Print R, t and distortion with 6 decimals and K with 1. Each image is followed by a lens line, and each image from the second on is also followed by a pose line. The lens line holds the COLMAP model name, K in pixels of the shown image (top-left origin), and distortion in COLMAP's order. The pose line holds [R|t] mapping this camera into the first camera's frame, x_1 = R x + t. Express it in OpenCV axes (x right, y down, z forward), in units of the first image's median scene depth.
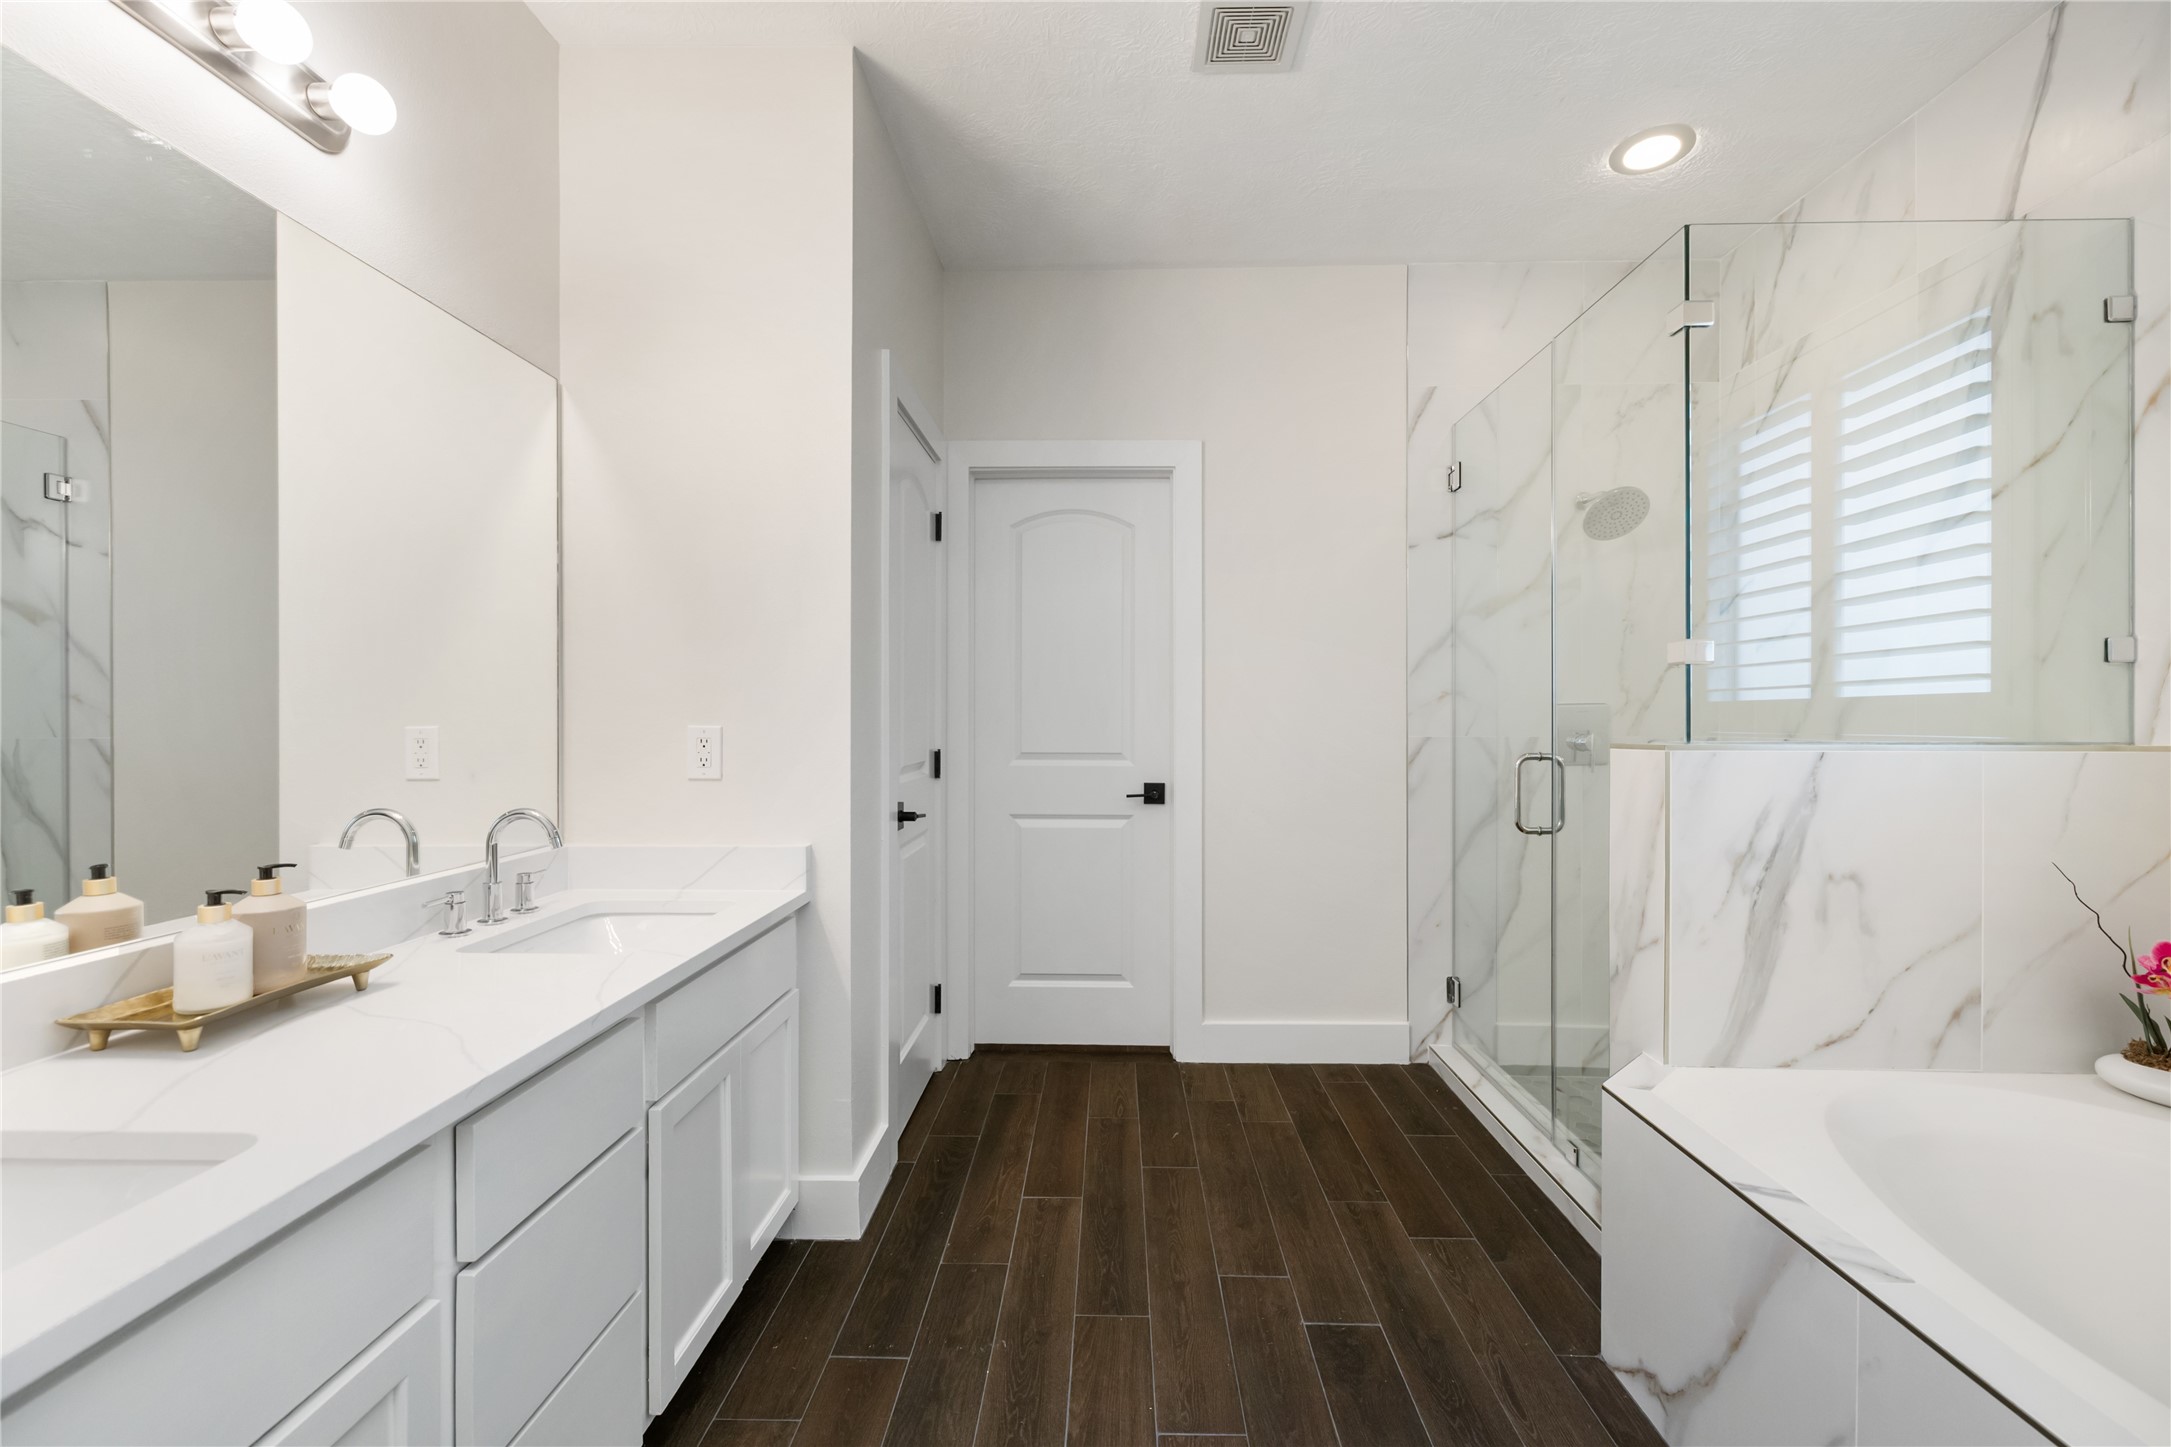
lens RADIAL K [[937.3, 0, 1090.4], [0, 937.3, 727.0], [0, 0, 1]] dist [0.000046, -0.000232]
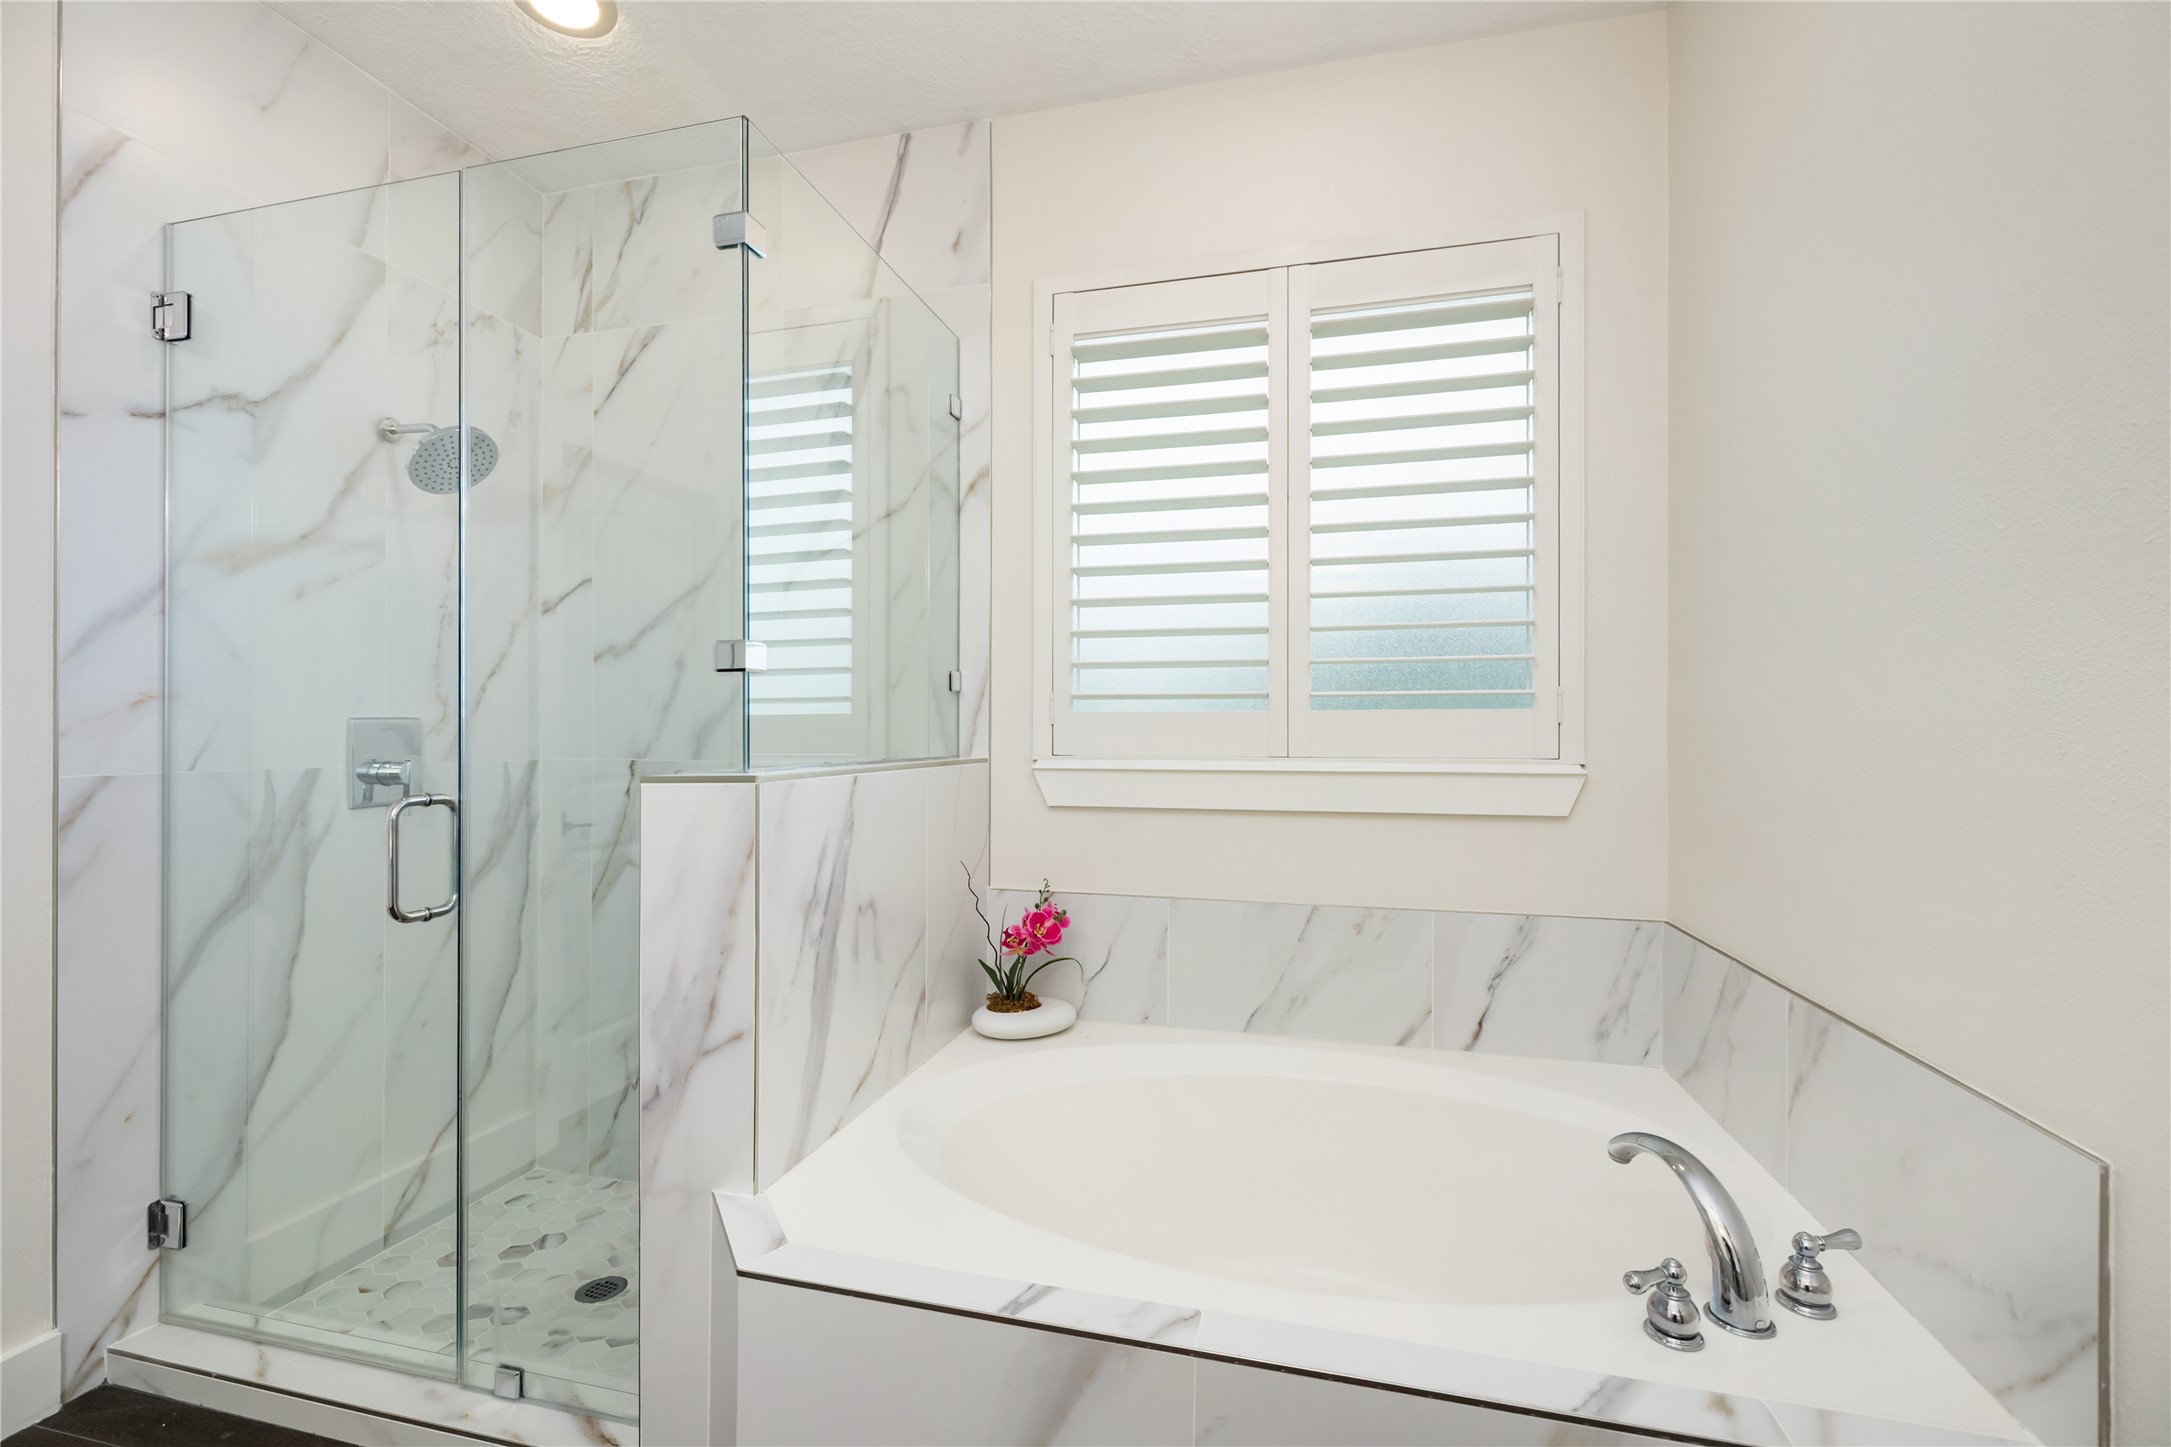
lens RADIAL K [[937.3, 0, 1090.4], [0, 937.3, 727.0], [0, 0, 1]] dist [0.000046, -0.000232]
pose [[0.218679, 0.003628, 0.975790, -0.061819], [0.011890, 0.999909, -0.006383, -0.010668], [-0.975724, 0.012998, 0.218616, 0.479623]]
